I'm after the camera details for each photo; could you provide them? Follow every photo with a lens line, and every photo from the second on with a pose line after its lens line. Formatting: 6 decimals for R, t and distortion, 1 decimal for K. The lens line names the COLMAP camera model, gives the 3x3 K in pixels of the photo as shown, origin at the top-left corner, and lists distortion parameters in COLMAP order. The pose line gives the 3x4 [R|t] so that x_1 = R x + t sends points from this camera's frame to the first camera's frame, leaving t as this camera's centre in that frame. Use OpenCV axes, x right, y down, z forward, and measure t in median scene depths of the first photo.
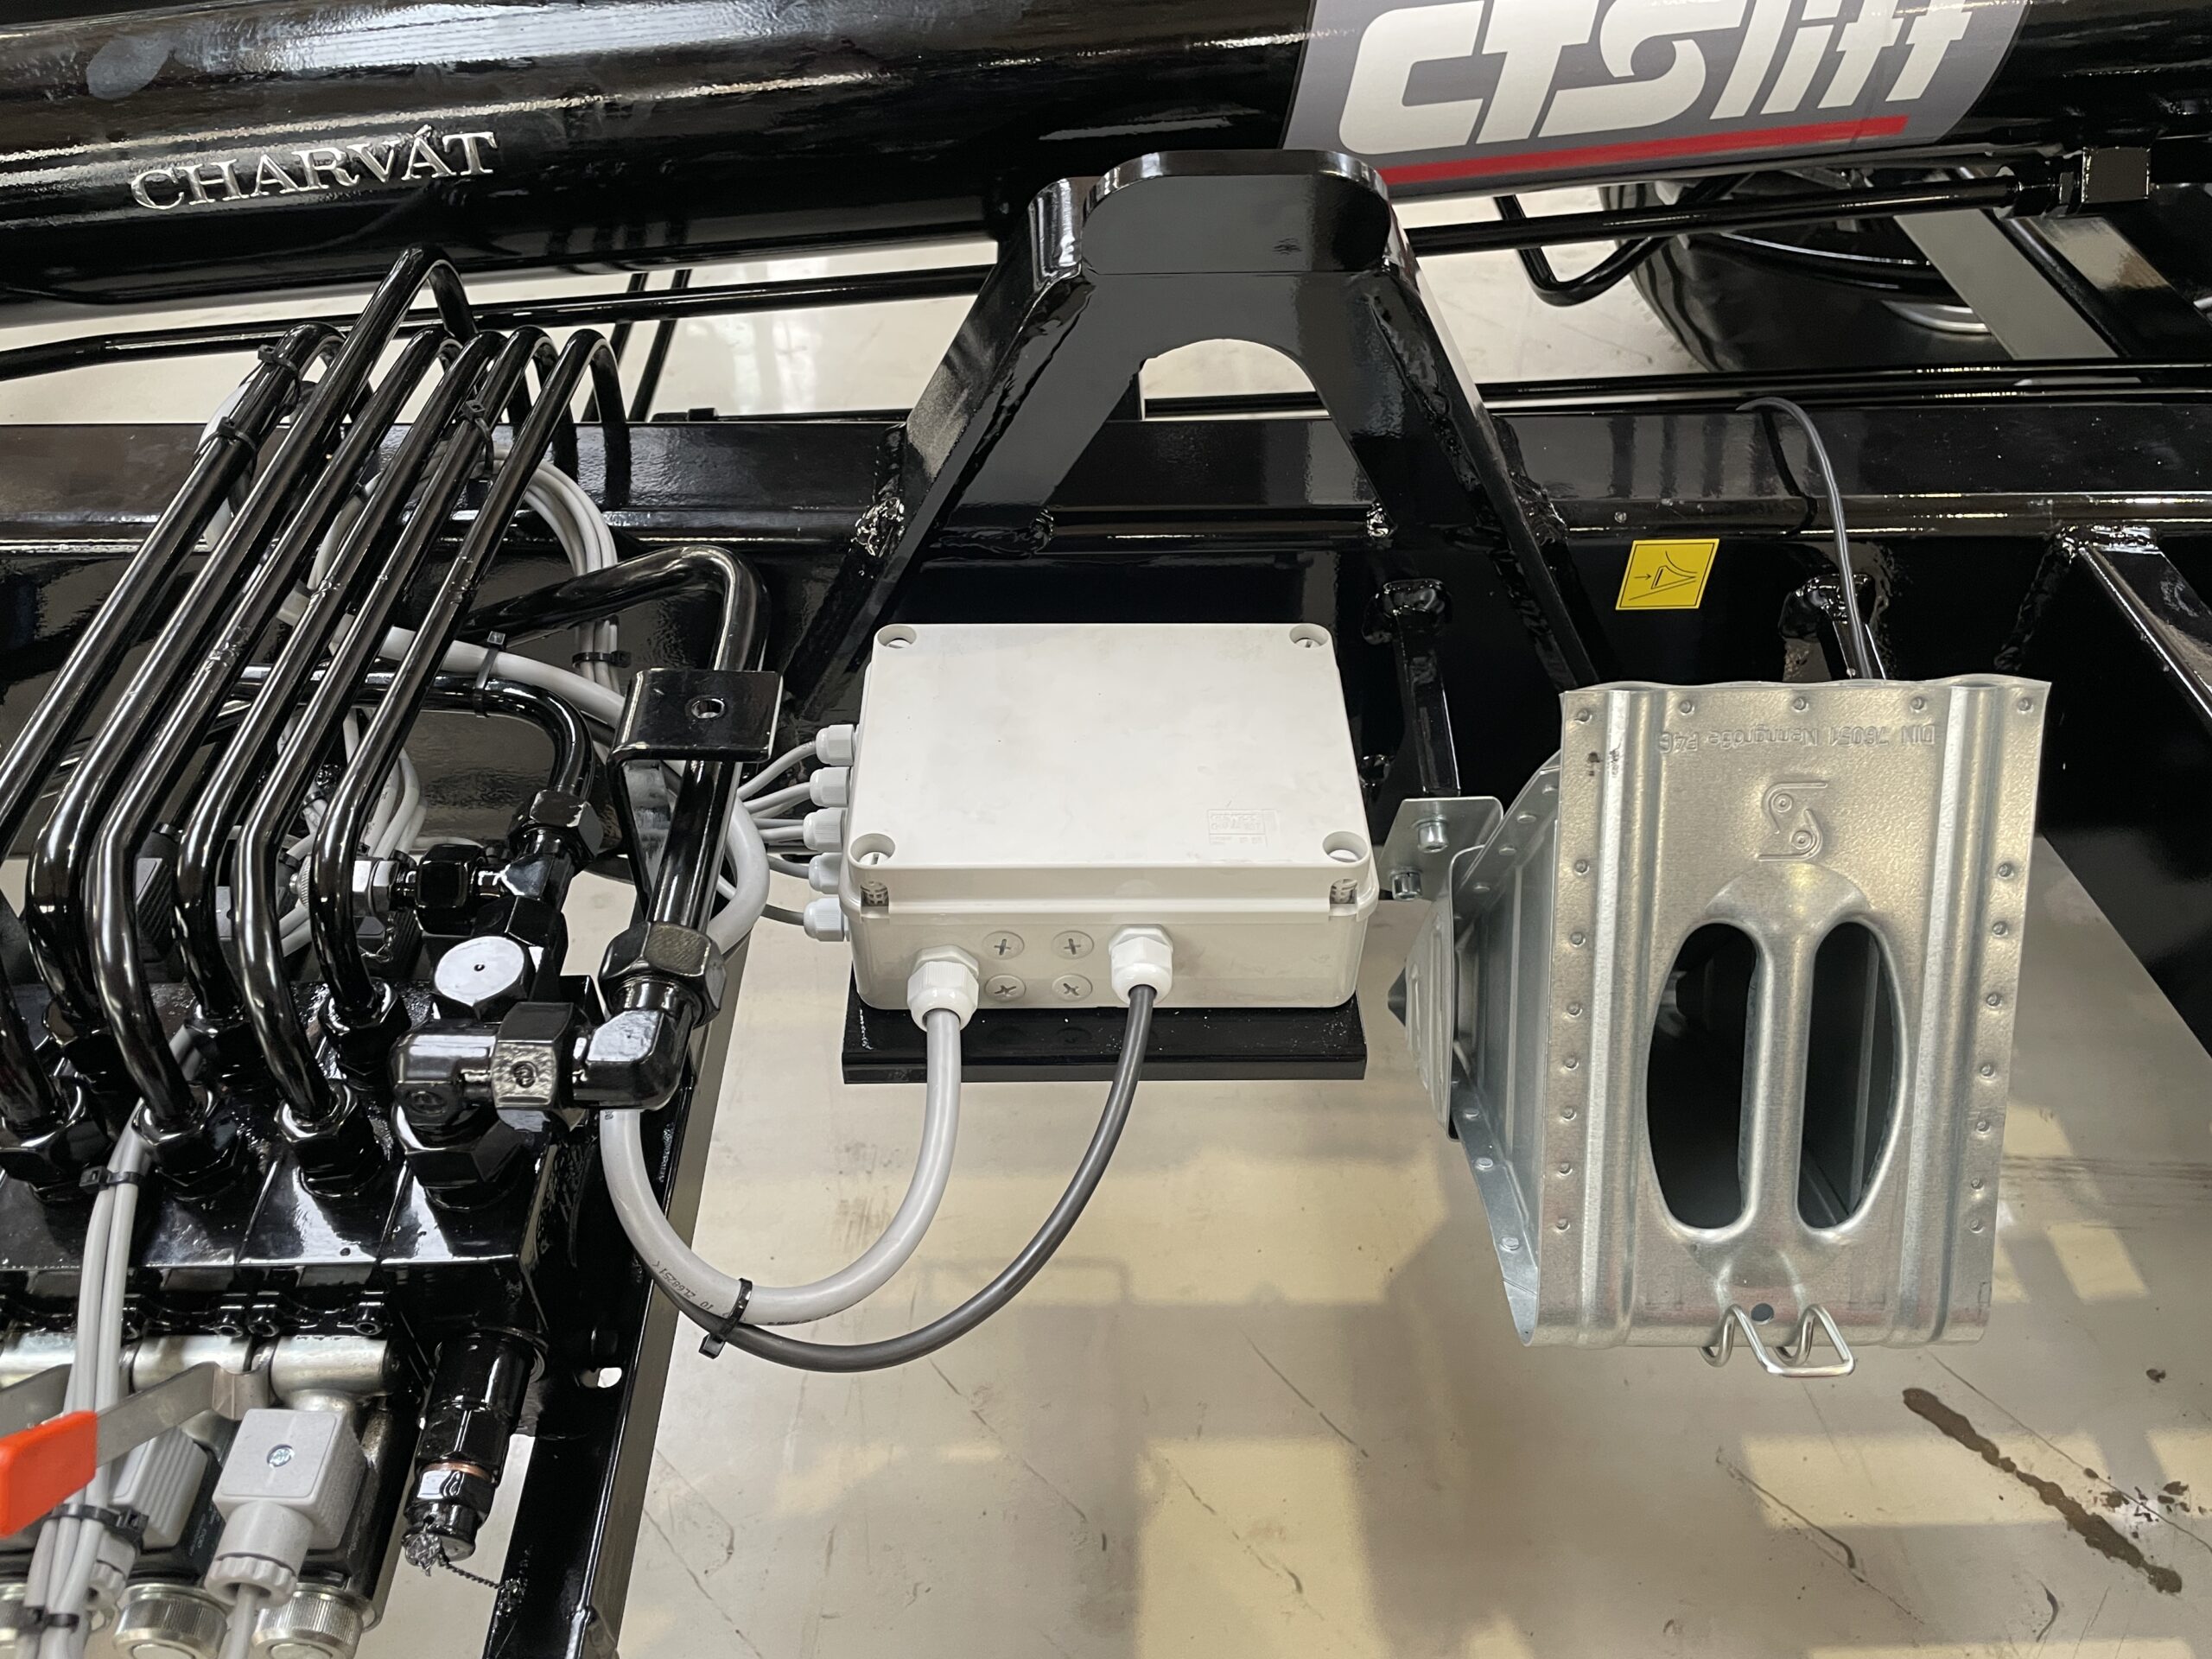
lens RADIAL K [[1692.7, 0, 1100.9], [0, 1692.7, 839.4], [0, 0, 1]] dist [0.088789, -0.128814]
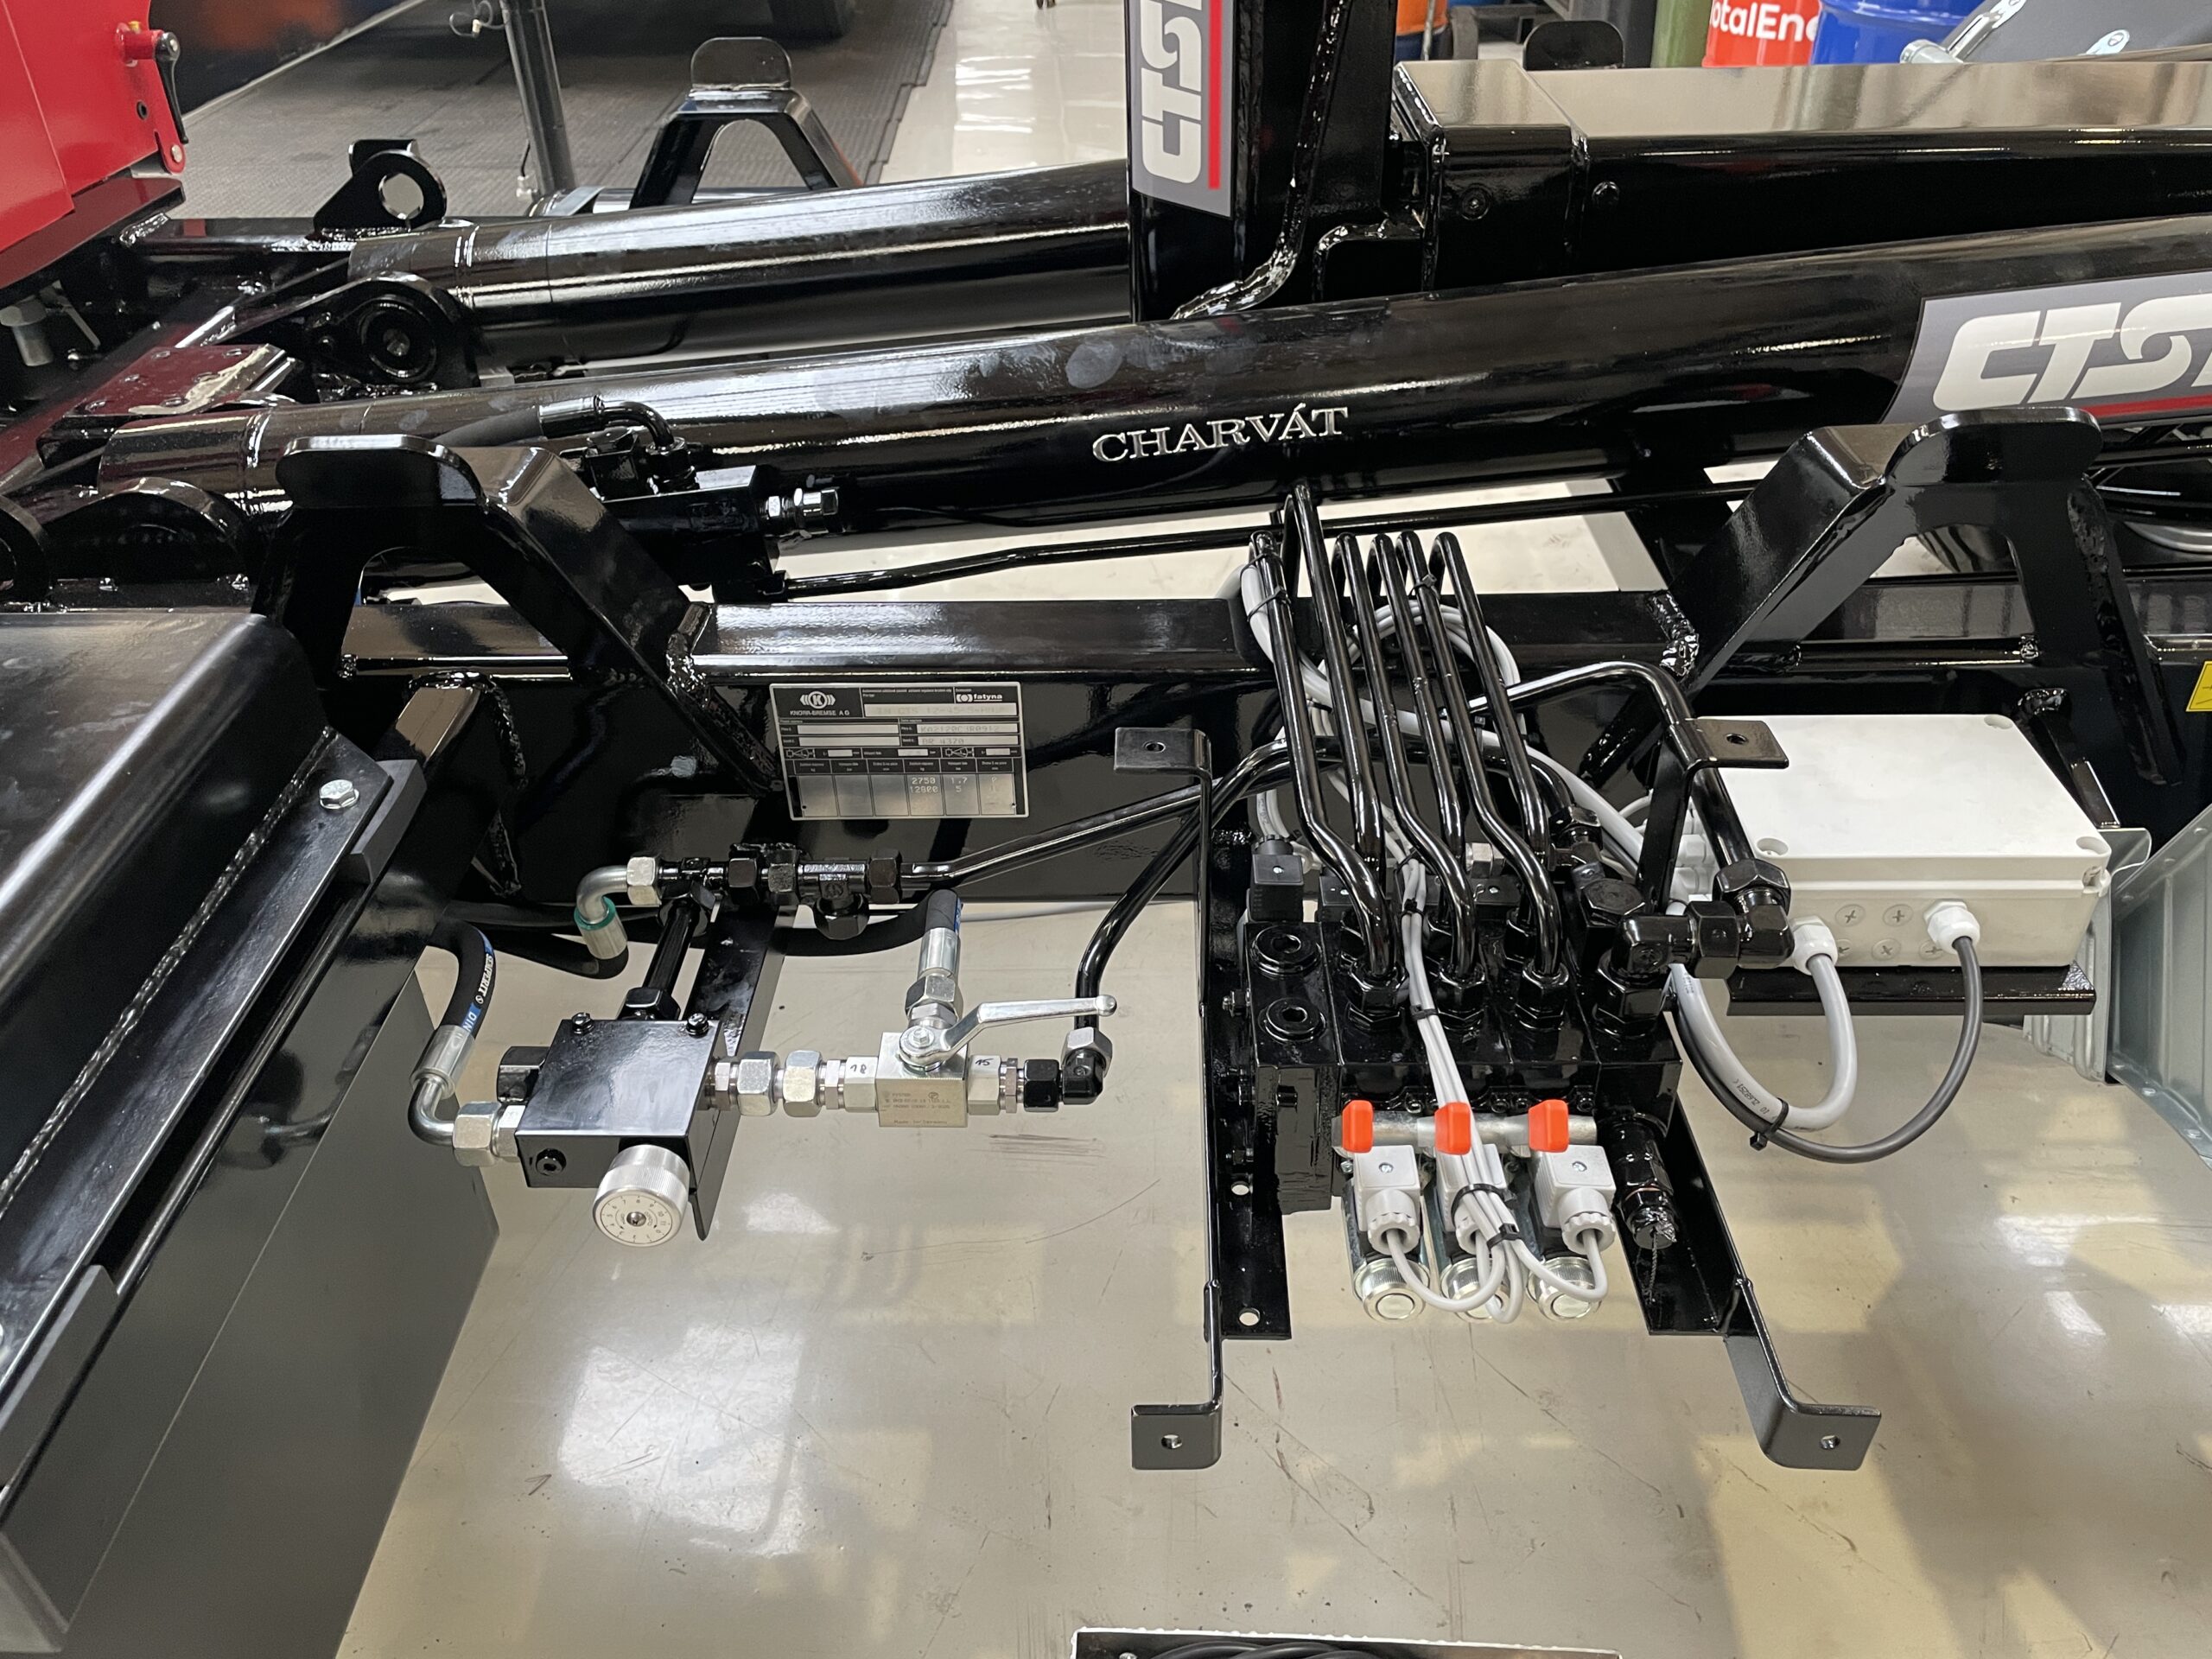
lens RADIAL K [[1692.7, 0, 1100.9], [0, 1692.7, 839.4], [0, 0, 1]] dist [0.088789, -0.128814]
pose [[0.999462, -0.002615, -0.032698, -0.414526], [-0.002233, 0.989082, -0.147352, 0.136982], [0.032726, 0.147346, 0.988543, -0.319367]]
